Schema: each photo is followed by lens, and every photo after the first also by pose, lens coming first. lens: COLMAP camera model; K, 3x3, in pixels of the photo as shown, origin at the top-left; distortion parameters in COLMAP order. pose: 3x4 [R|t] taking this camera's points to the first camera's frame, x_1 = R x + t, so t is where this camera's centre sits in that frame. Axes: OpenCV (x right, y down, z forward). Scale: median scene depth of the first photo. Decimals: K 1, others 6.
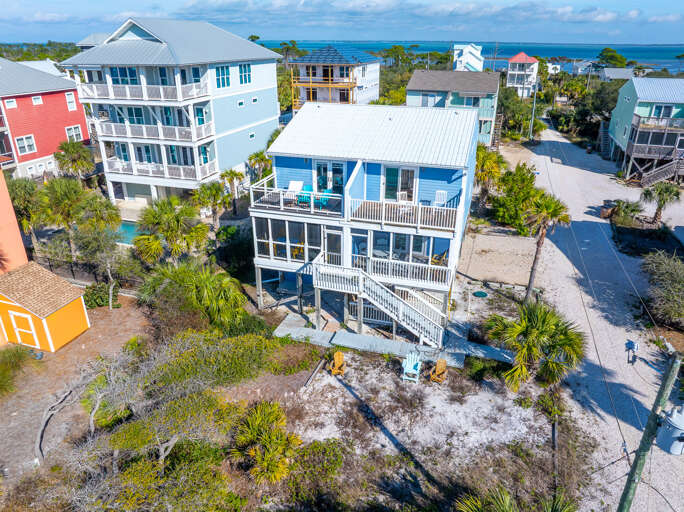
lens RADIAL K [[482.4, 0, 345.3], [0, 482.4, 254.9], [0, 0, 1]] dist [-0.056814, 0.023123]
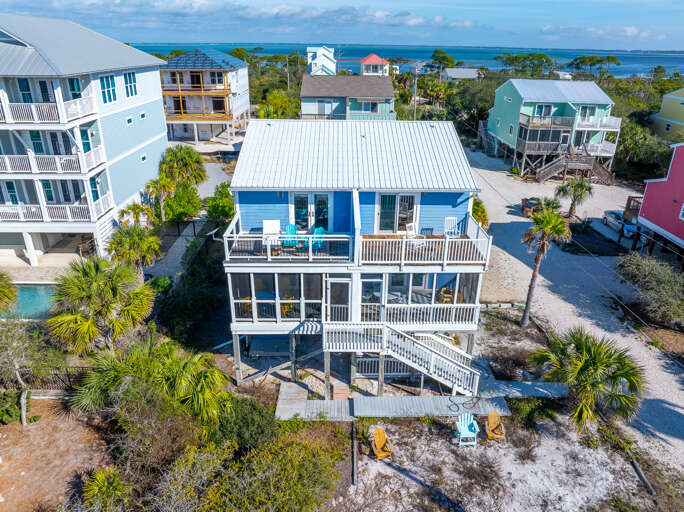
lens RADIAL K [[482.4, 0, 346.1], [0, 482.4, 252.6], [0, 0, 1]] dist [-0.056814, 0.023123]
pose [[0.947047, -0.119390, 0.298074, -0.238436], [0.121706, 0.992507, 0.010852, -0.096805], [-0.297136, 0.026000, 0.954481, 0.206656]]
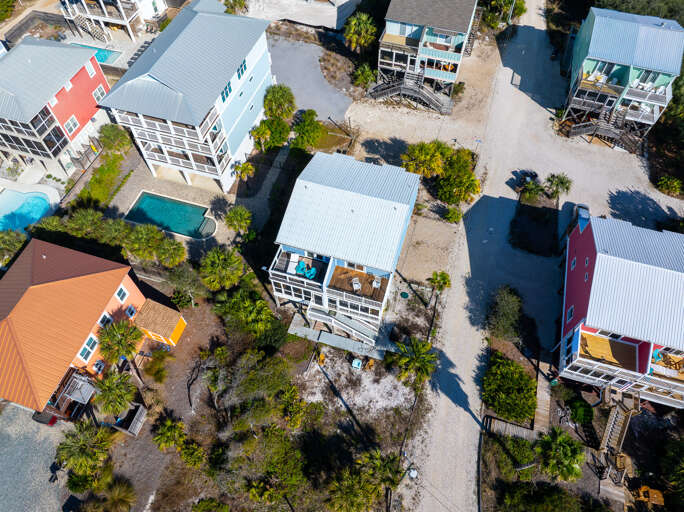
lens RADIAL K [[482.4, 0, 345.4], [0, 482.4, 251.7], [0, 0, 1]] dist [-0.056814, 0.023123]
pose [[0.999988, -0.003854, 0.003008, 0.071369], [0.001604, 0.839795, 0.542901, -1.109413], [-0.004619, -0.542890, 0.839791, -0.412439]]
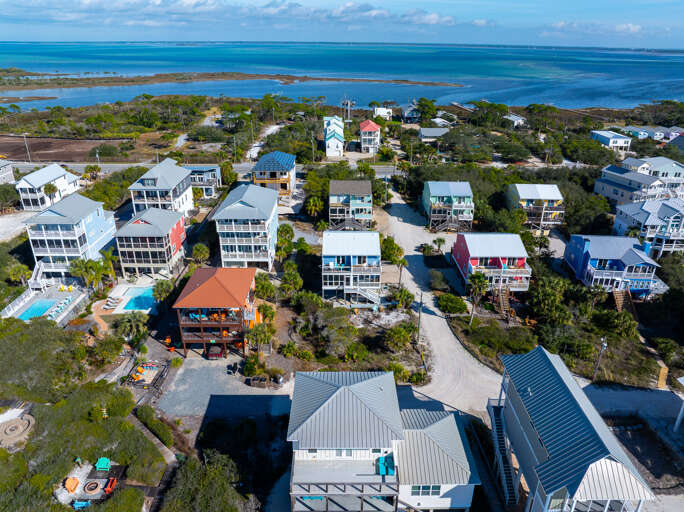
lens RADIAL K [[482.4, 0, 347.9], [0, 482.4, 253.4], [0, 0, 1]] dist [-0.056814, 0.023123]
pose [[0.948998, -0.120146, 0.291494, -0.996096], [0.120421, 0.992576, 0.017067, -0.266530], [-0.291380, 0.018905, 0.956420, -2.312985]]
